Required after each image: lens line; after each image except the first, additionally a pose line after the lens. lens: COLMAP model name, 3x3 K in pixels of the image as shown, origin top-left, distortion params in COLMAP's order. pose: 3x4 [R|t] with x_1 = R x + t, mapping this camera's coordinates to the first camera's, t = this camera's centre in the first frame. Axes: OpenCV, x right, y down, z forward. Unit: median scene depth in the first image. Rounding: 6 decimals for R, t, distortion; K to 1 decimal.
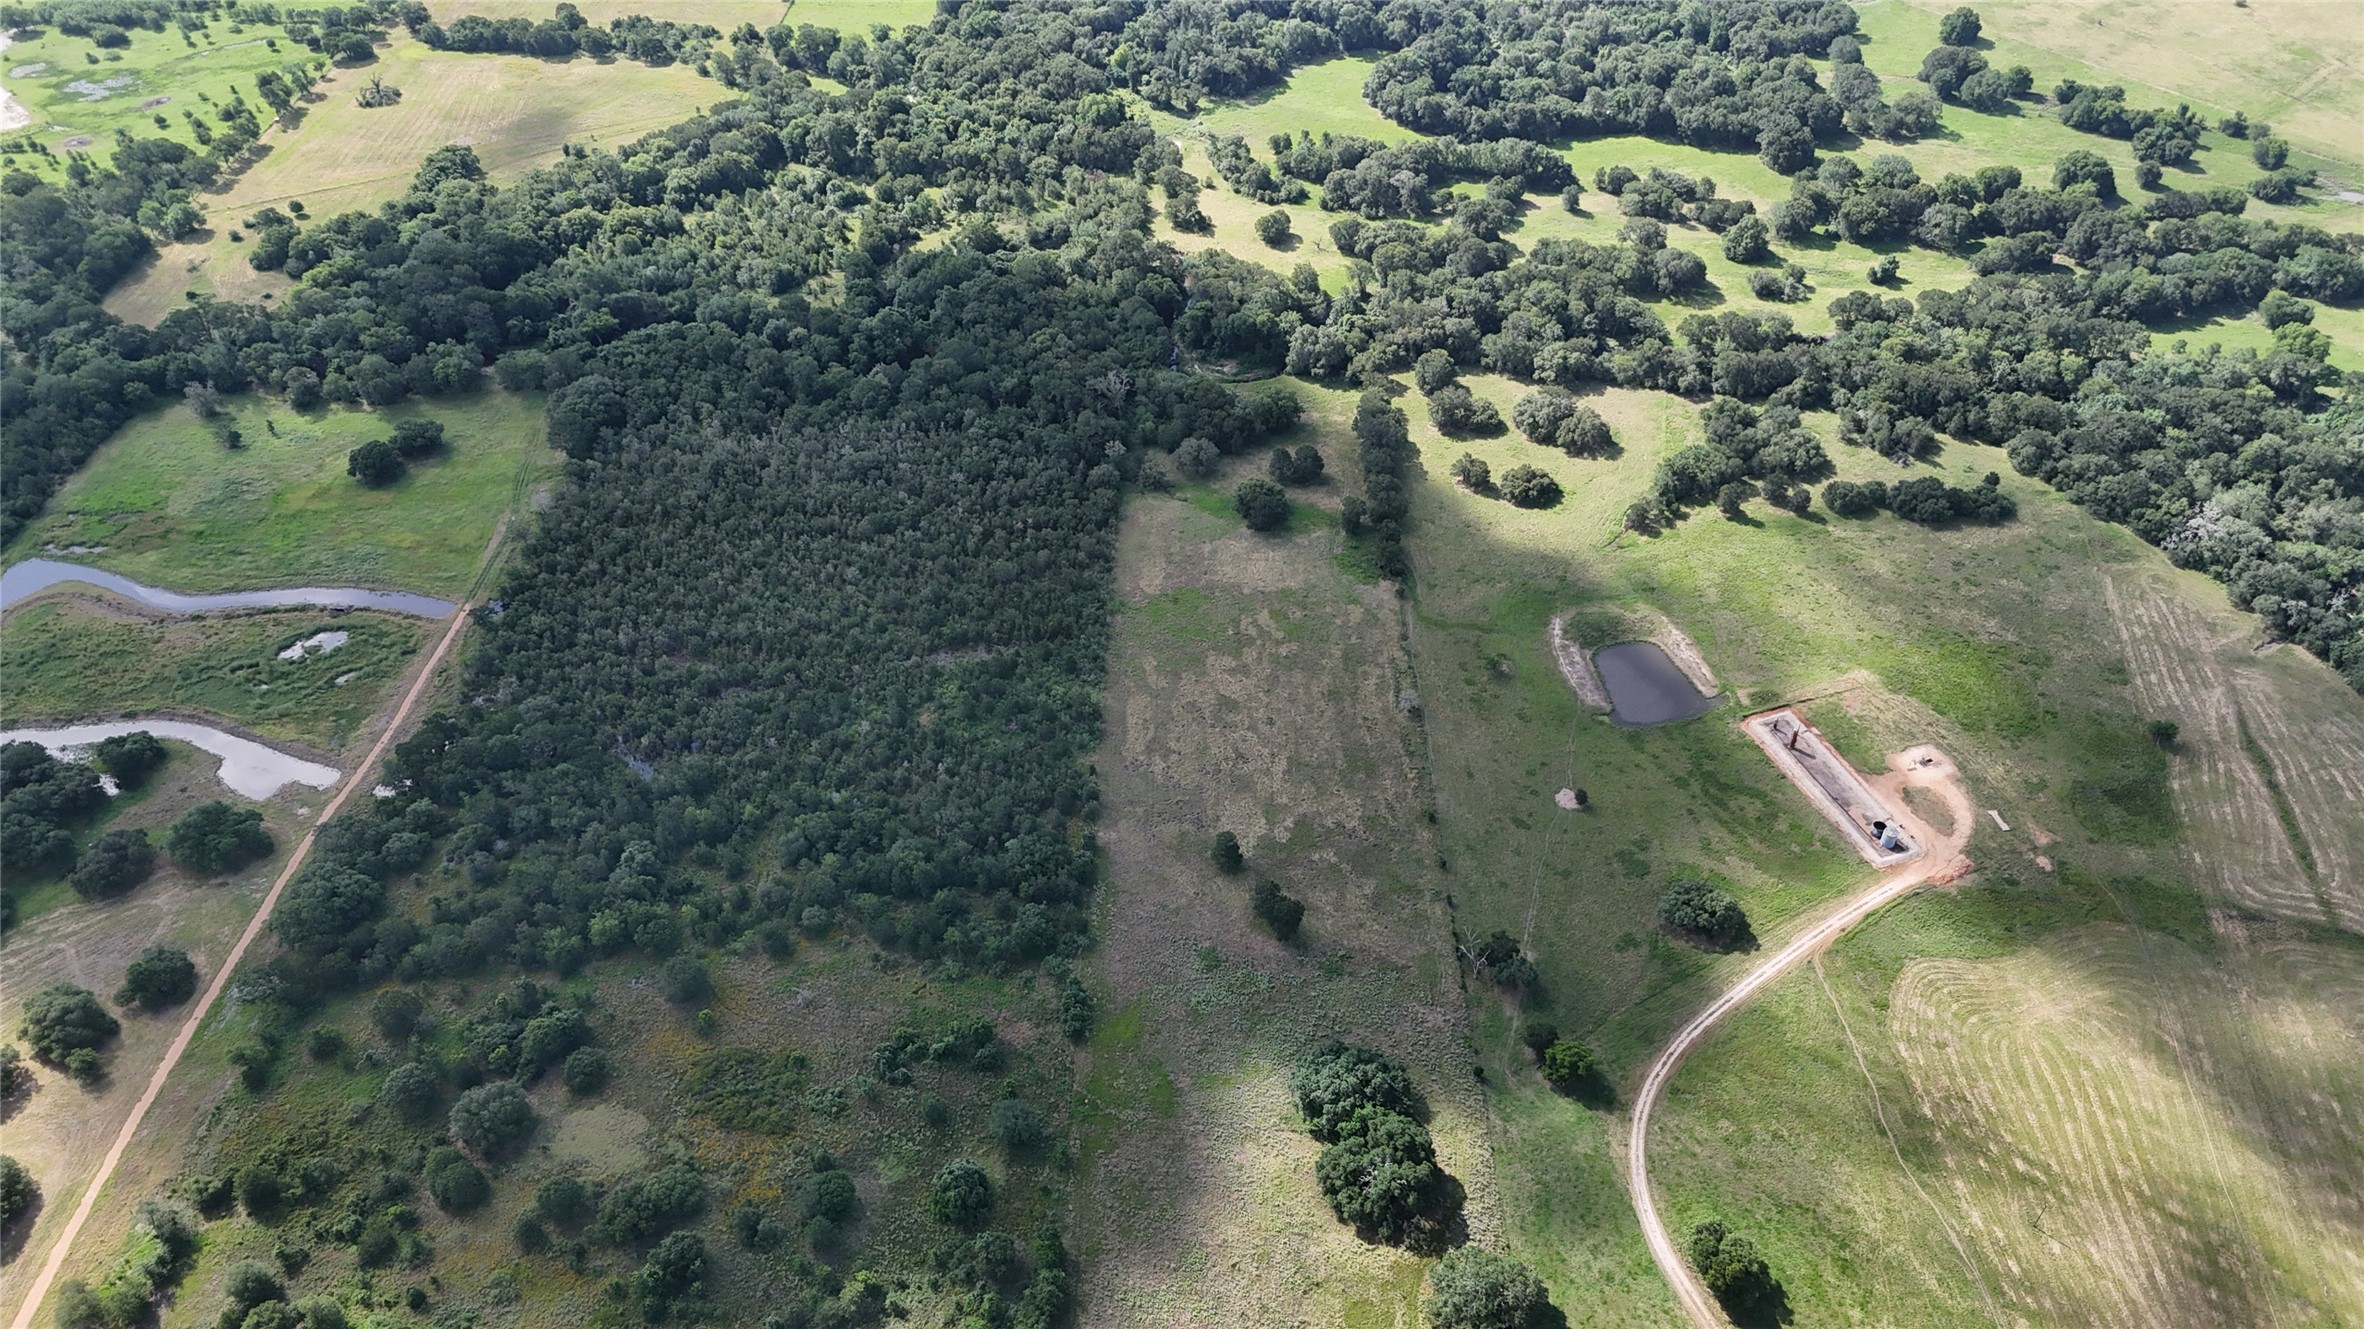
lens RADIAL K [[1752.1, 0, 1170.7], [0, 1752.1, 659.6], [0, 0, 1]] dist [0.056750, -0.037897]
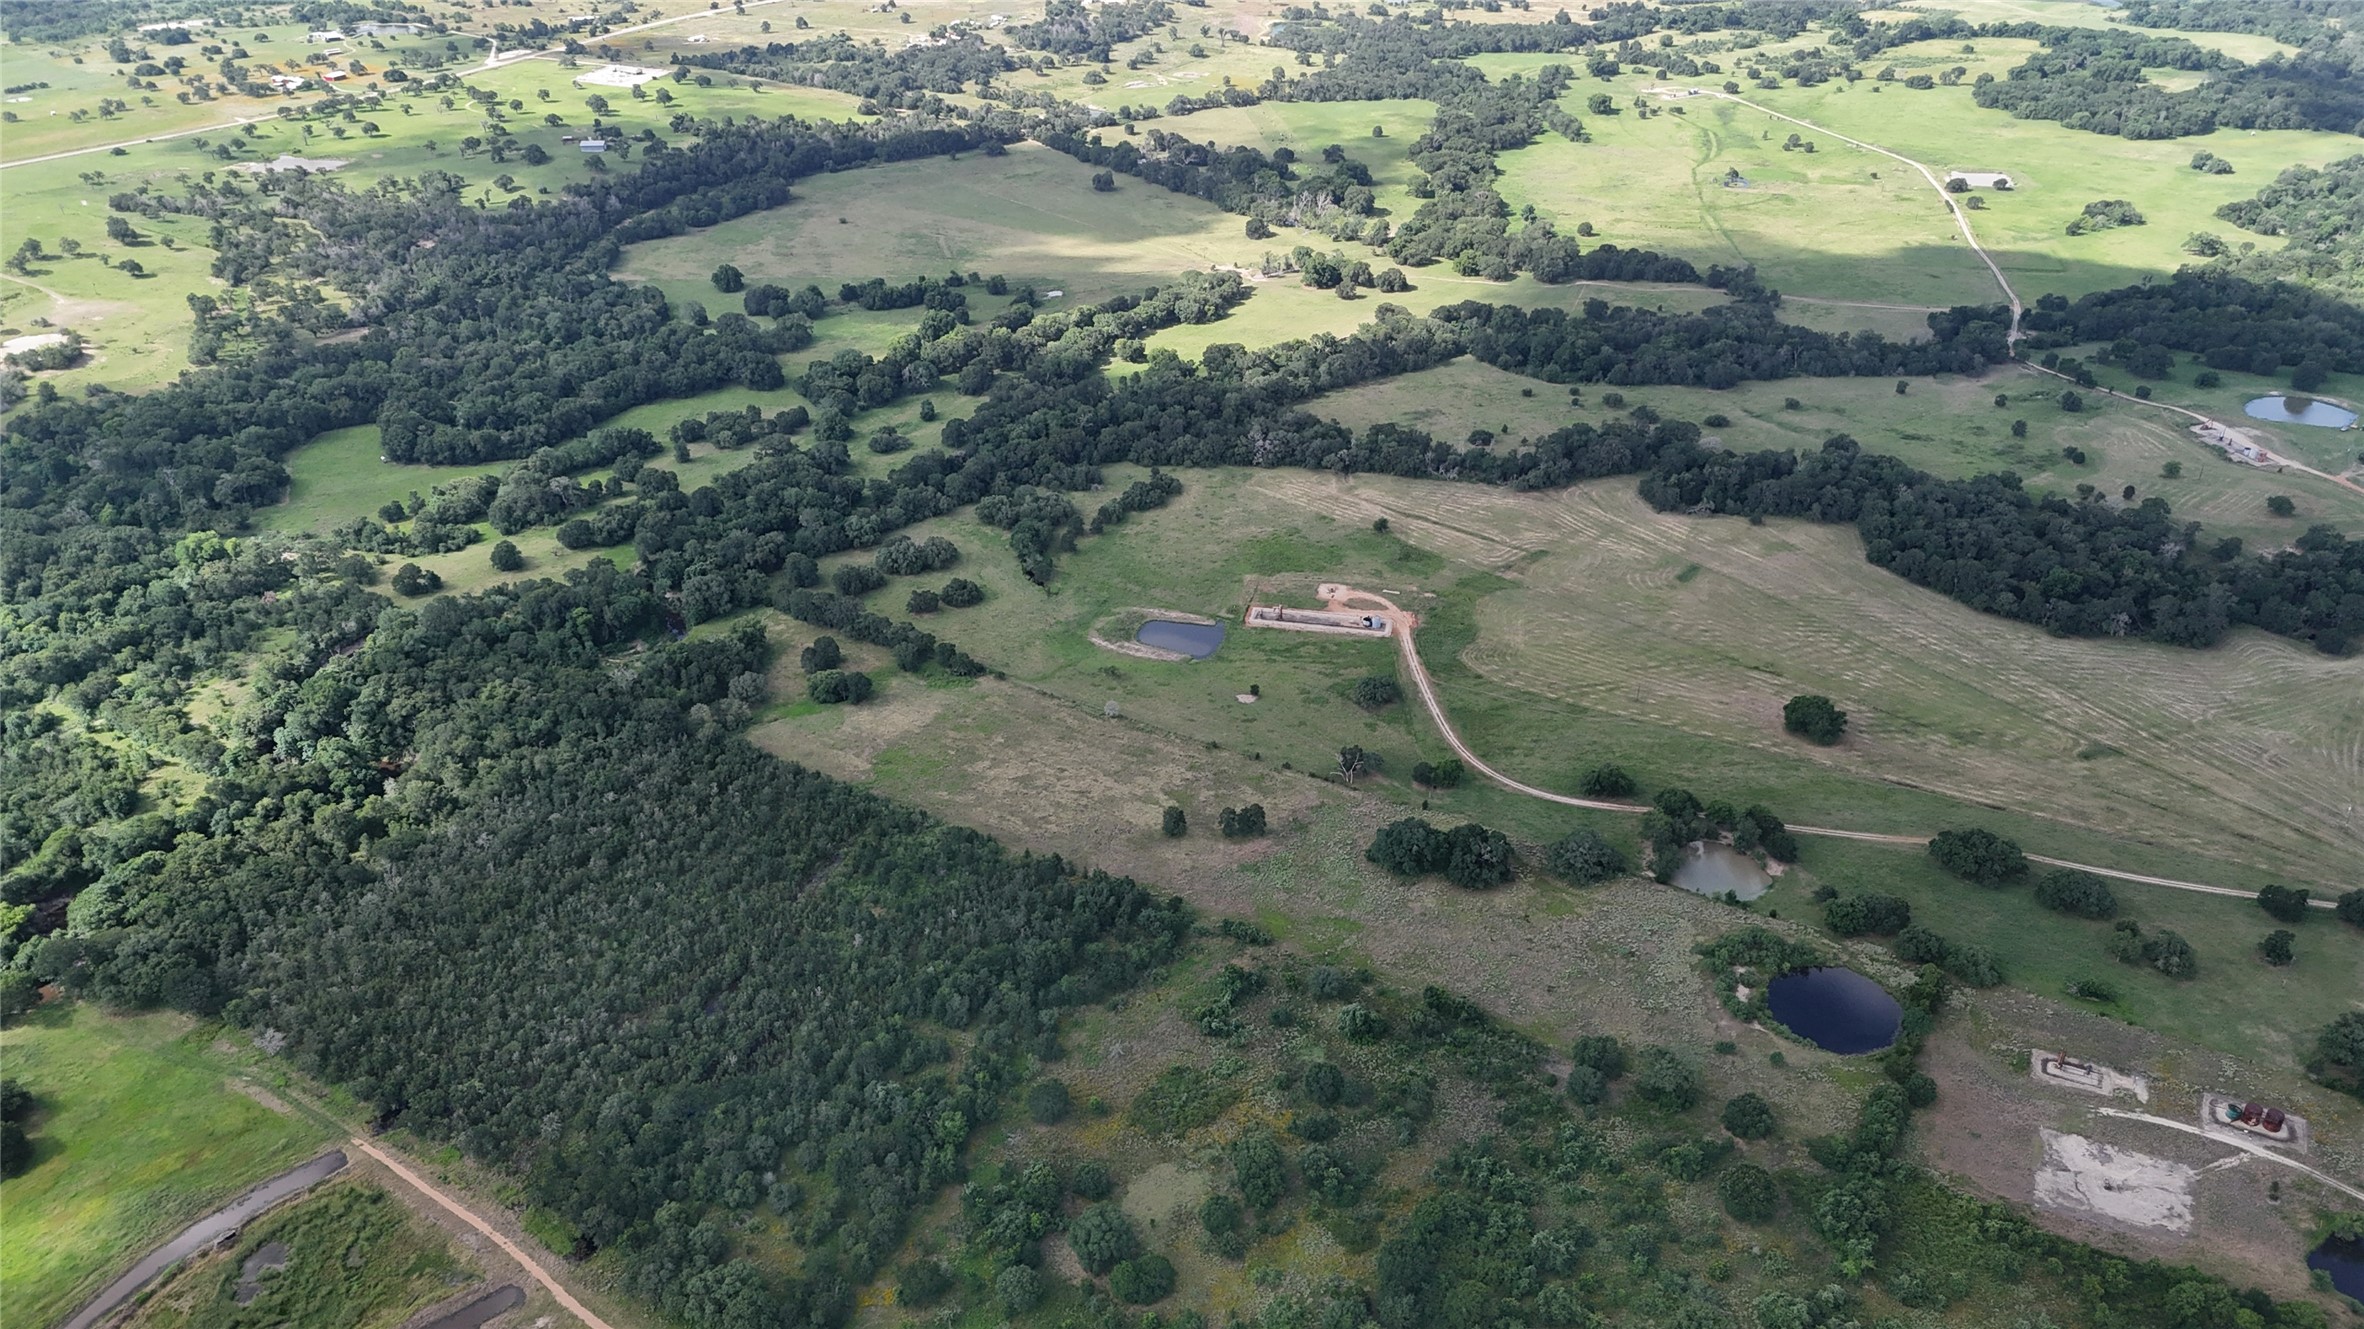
lens RADIAL K [[1740.9, 0, 1172.6], [0, 1740.9, 657.7], [0, 0, 1]] dist [0.075318, -0.069272]
pose [[0.526008, -0.409593, 0.745352, -0.961195], [0.542171, 0.836716, 0.077181, -0.102527], [-0.655260, 0.363510, 0.662189, 0.093971]]
